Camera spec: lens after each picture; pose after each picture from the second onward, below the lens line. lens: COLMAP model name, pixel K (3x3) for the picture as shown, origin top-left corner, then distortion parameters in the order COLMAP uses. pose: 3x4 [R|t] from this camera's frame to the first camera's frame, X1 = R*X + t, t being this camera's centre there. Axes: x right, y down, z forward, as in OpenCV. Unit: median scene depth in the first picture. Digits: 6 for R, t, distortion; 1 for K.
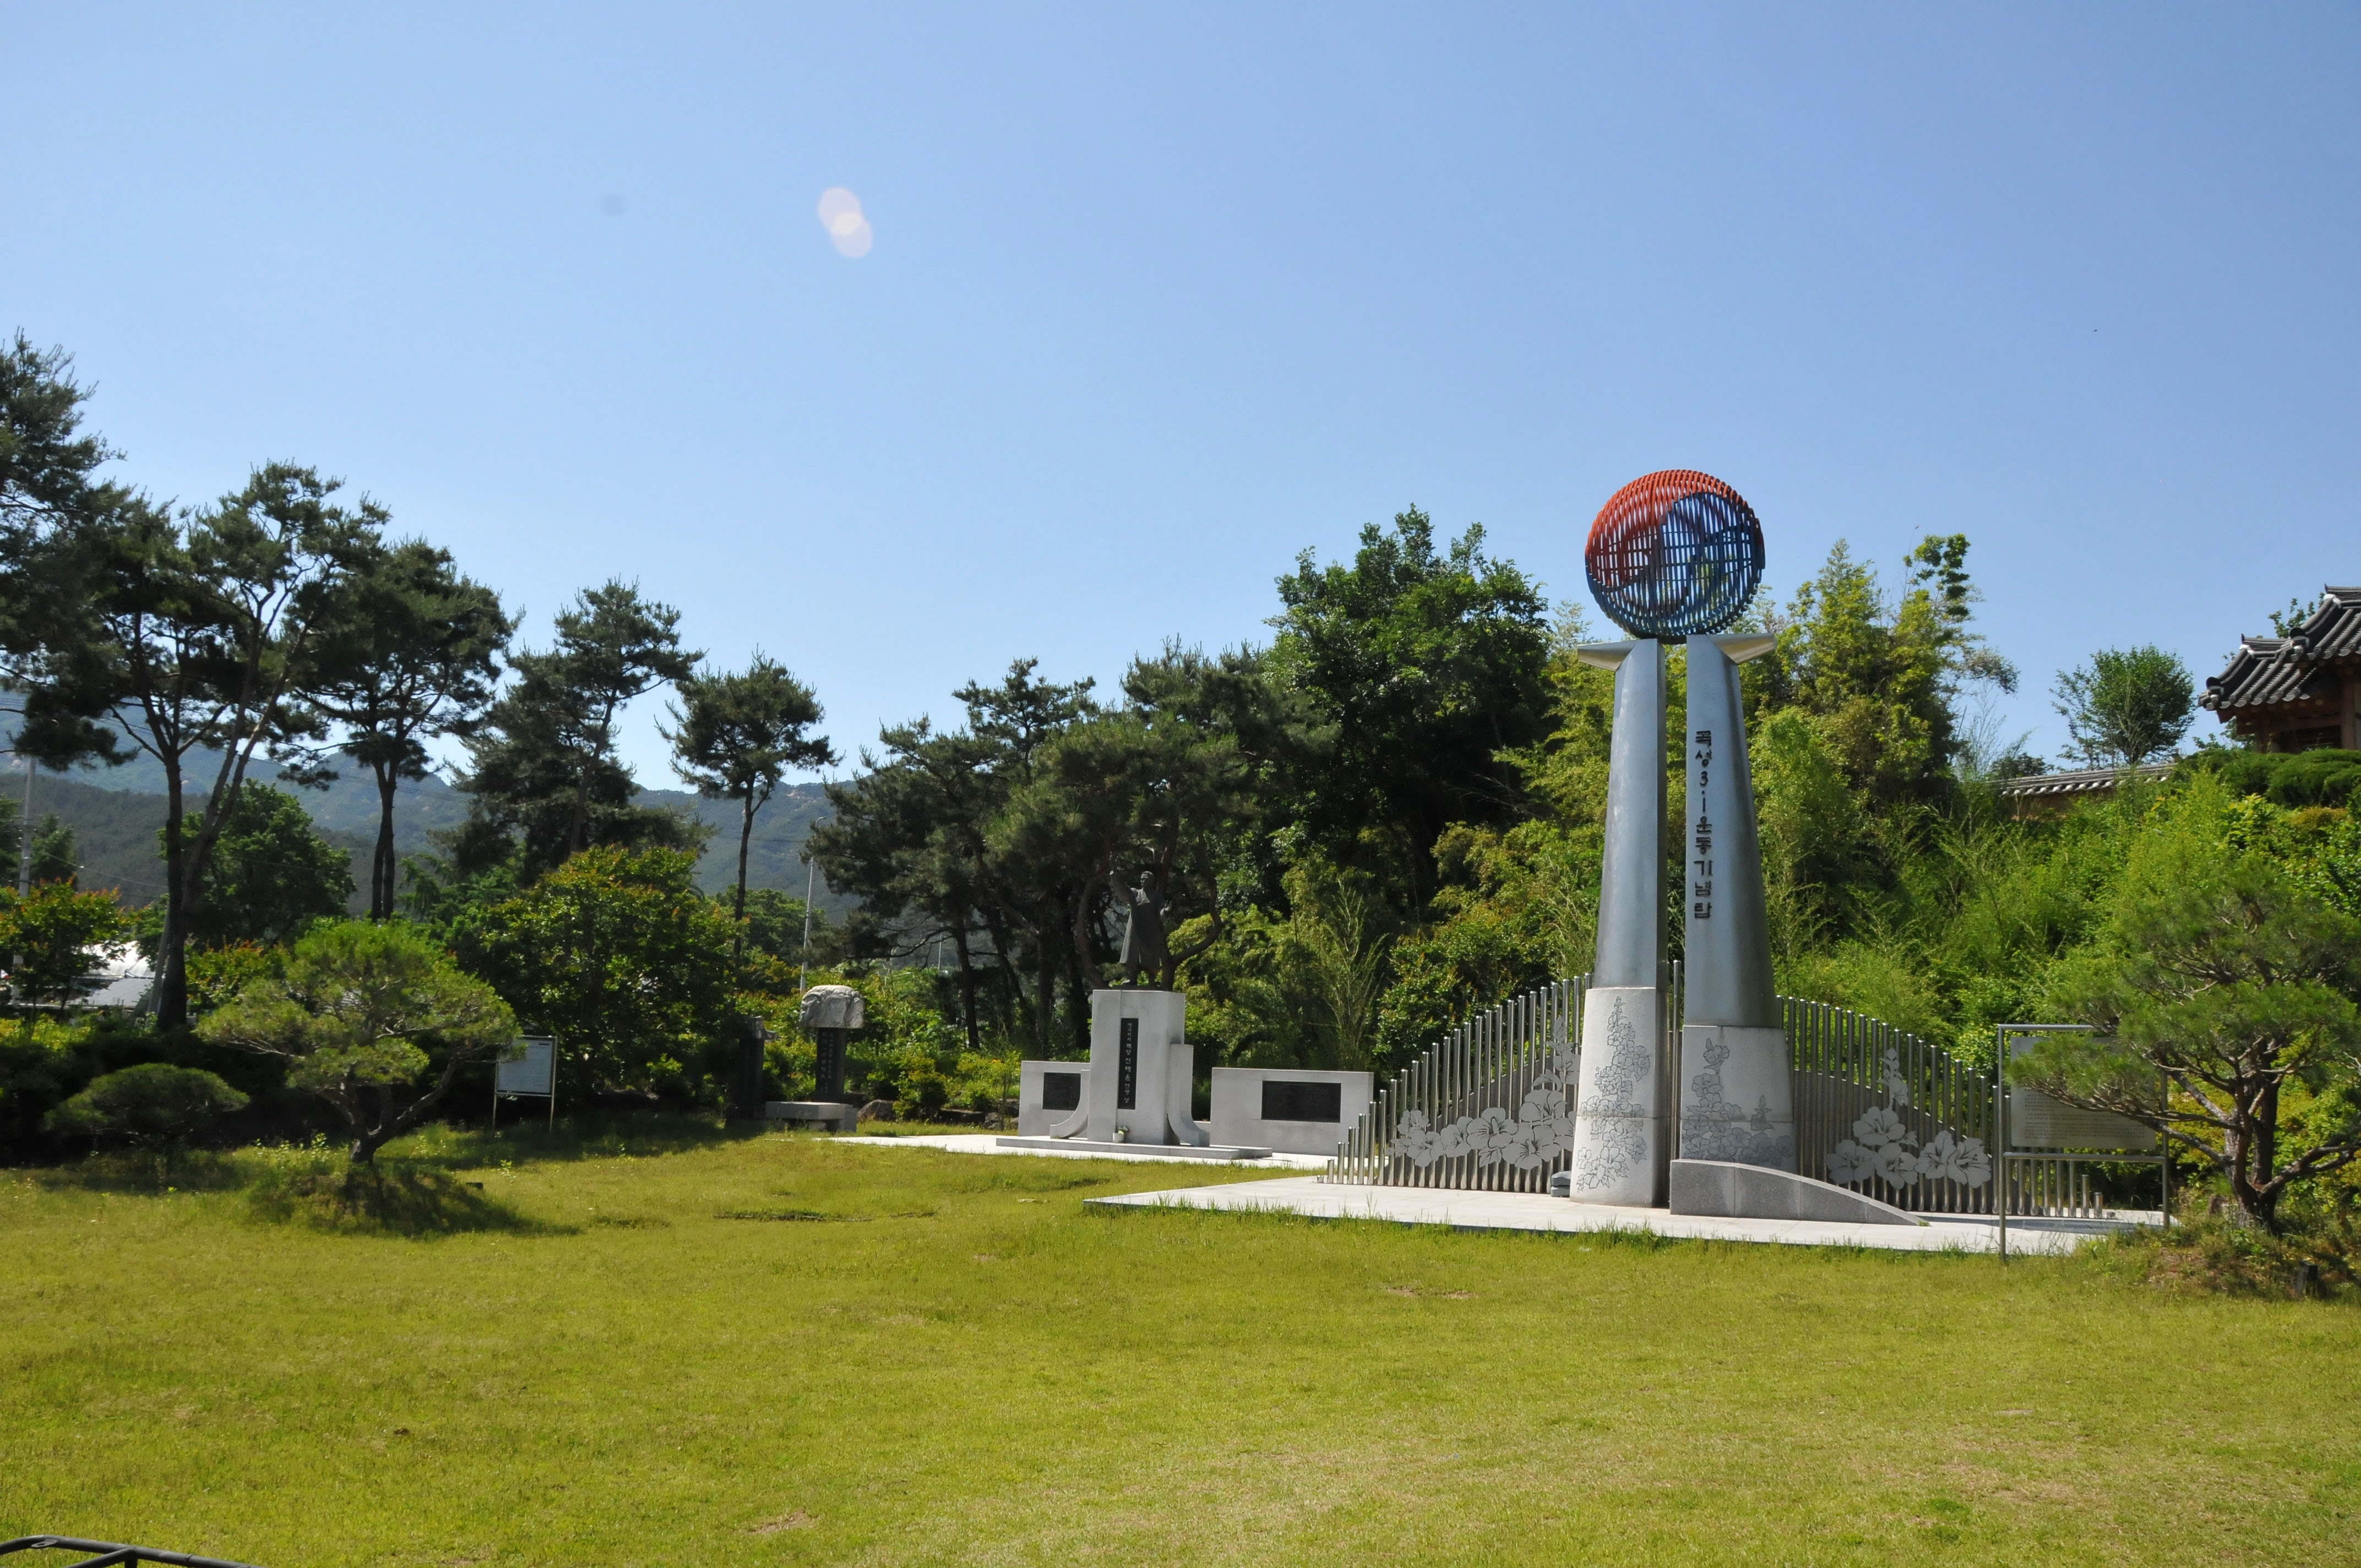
lens RADIAL K [[1851.8, 0, 1161.1], [0, 1851.8, 850.0], [0, 0, 1]] dist [-0.168775, 0.131682]
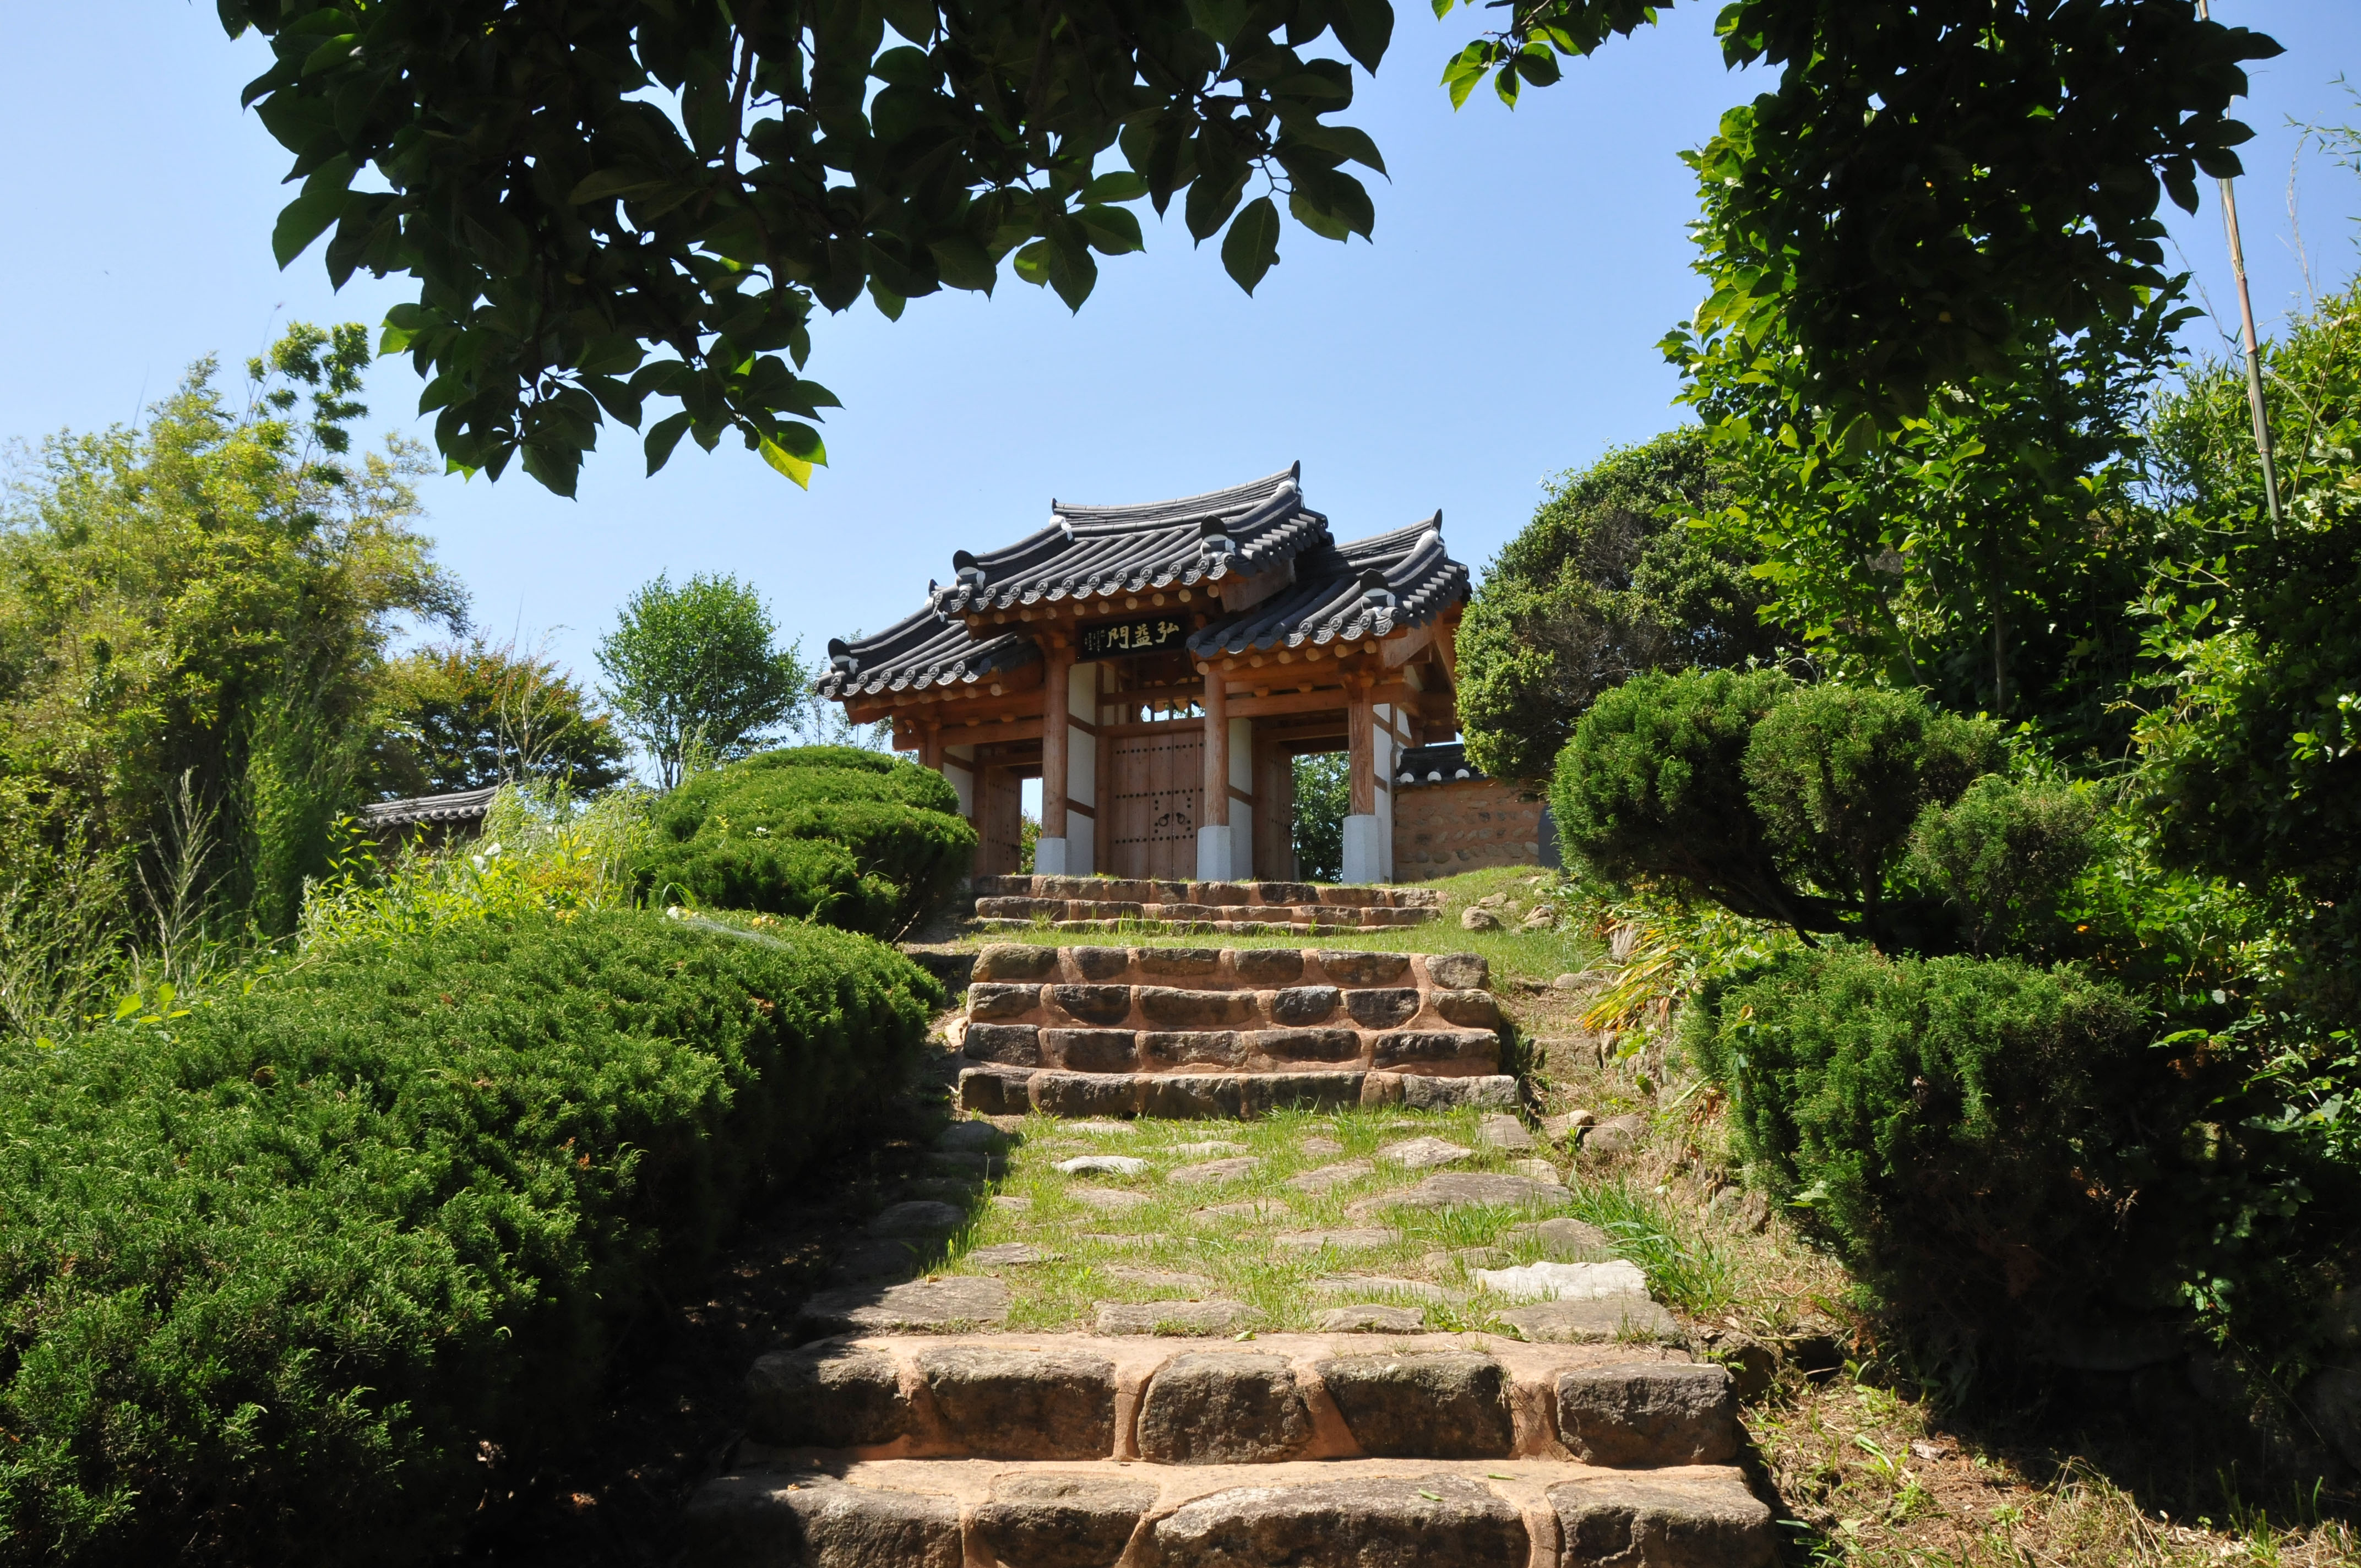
lens RADIAL K [[1851.8, 0, 1161.1], [0, 1851.8, 850.0], [0, 0, 1]] dist [-0.168775, 0.131682]
pose [[0.895504, 0.042511, 0.443018, 0.445482], [-0.026271, 0.998741, -0.042732, -0.011549], [-0.444277, 0.026628, 0.895494, 0.462244]]
